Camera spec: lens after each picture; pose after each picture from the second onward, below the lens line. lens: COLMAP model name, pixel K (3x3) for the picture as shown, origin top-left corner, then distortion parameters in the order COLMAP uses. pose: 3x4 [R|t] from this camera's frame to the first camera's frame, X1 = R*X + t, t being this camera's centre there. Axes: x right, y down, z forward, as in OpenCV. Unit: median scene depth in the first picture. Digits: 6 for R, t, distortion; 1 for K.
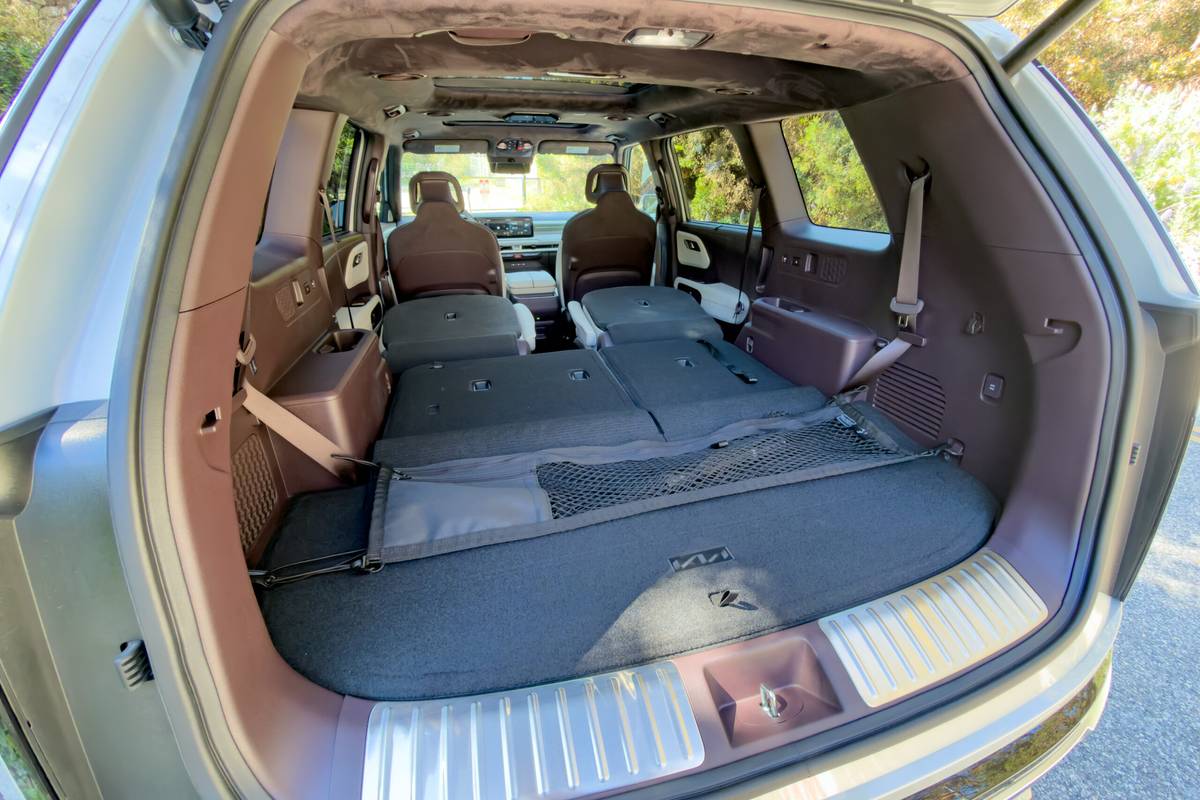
lens RADIAL K [[498.5, 0, 629.6], [0, 498.5, 385.1], [0, 0, 1]] dist [-0.002375, 0.001019]
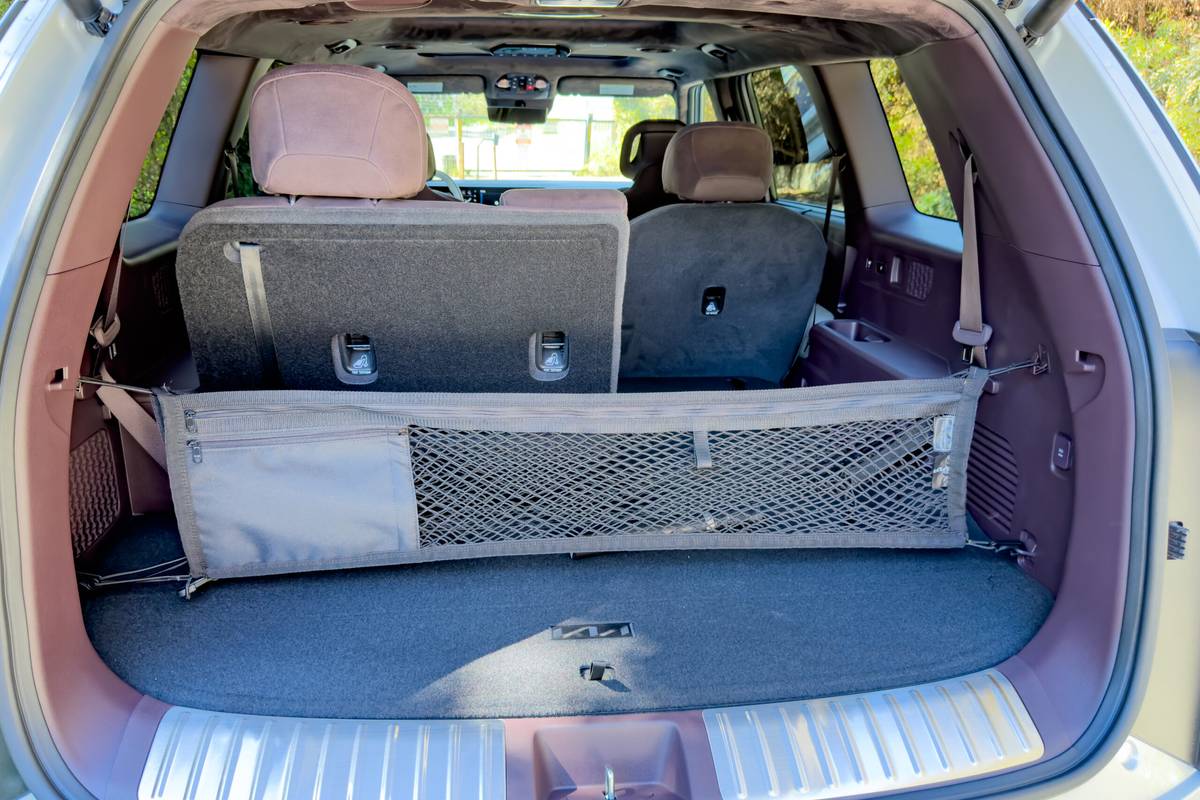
lens RADIAL K [[890.6, 0, 595.1], [0, 890.6, 391.9], [0, 0, 1]] dist [0.069406, -0.114244]
pose [[0.980523, 0.068086, -0.184224, 0.333924], [-0.085705, 0.992299, -0.089427, 0.091178], [0.176716, 0.103474, 0.978808, -0.353249]]
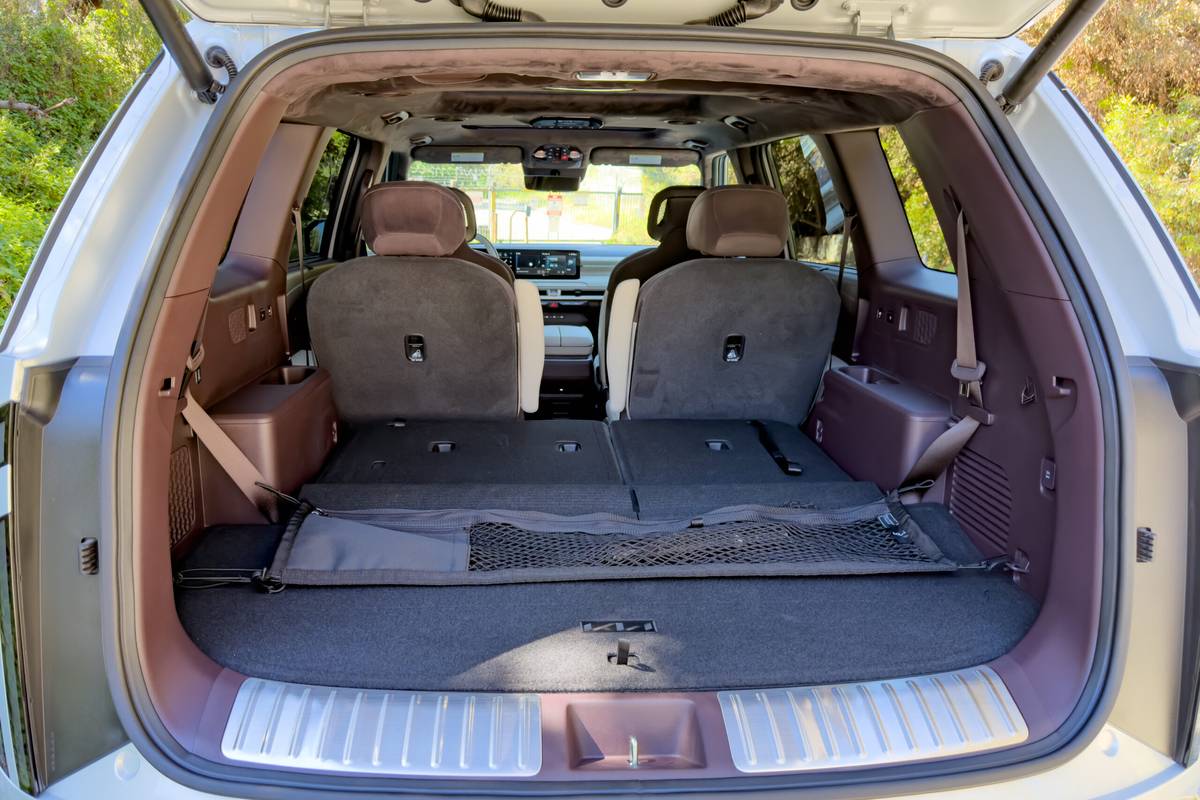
lens RADIAL K [[890.6, 0, 593.2], [0, 890.6, 396.8], [0, 0, 1]] dist [0.069406, -0.114244]
pose [[0.973296, 0.065081, -0.220137, 0.364852], [-0.101151, 0.982441, -0.156774, 0.179770], [0.206069, 0.174854, 0.962789, -0.496679]]
